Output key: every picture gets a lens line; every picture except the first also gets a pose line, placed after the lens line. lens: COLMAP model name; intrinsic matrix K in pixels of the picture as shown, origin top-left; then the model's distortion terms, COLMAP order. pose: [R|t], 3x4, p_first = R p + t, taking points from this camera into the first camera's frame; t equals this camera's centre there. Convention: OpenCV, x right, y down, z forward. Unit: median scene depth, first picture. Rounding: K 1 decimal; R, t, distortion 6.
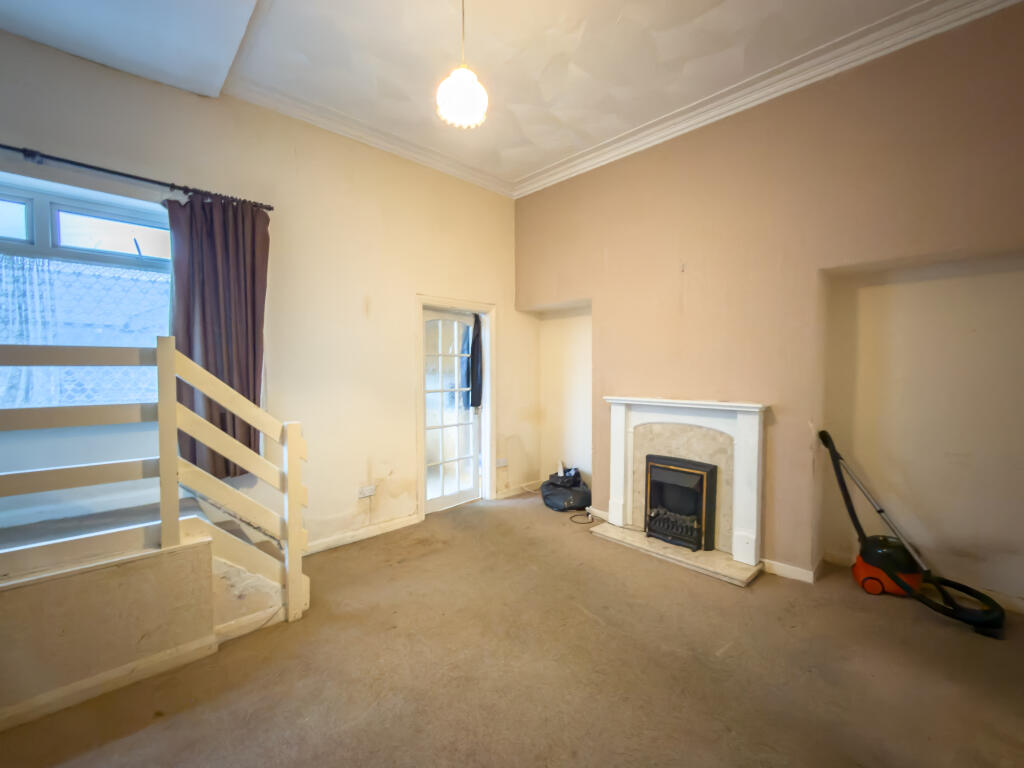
lens RADIAL K [[415.3, 0, 515.8], [0, 415.3, 385.0], [0, 0, 1]] dist [-0.001663, 0.000067]
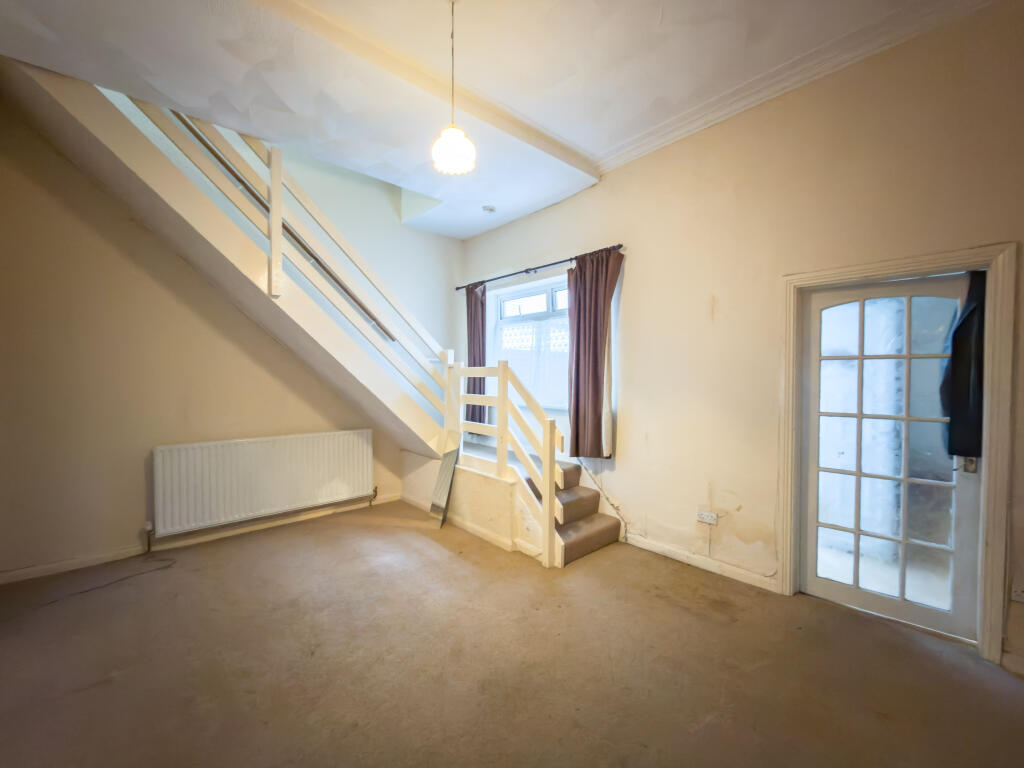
lens RADIAL K [[415.3, 0, 515.8], [0, 415.3, 385.0], [0, 0, 1]] dist [-0.001663, 0.000067]
pose [[-0.004022, 0.025333, -0.999671, 0.627039], [-0.040389, 0.998859, 0.025475, -0.038060], [0.999176, 0.040478, -0.002994, 0.704167]]
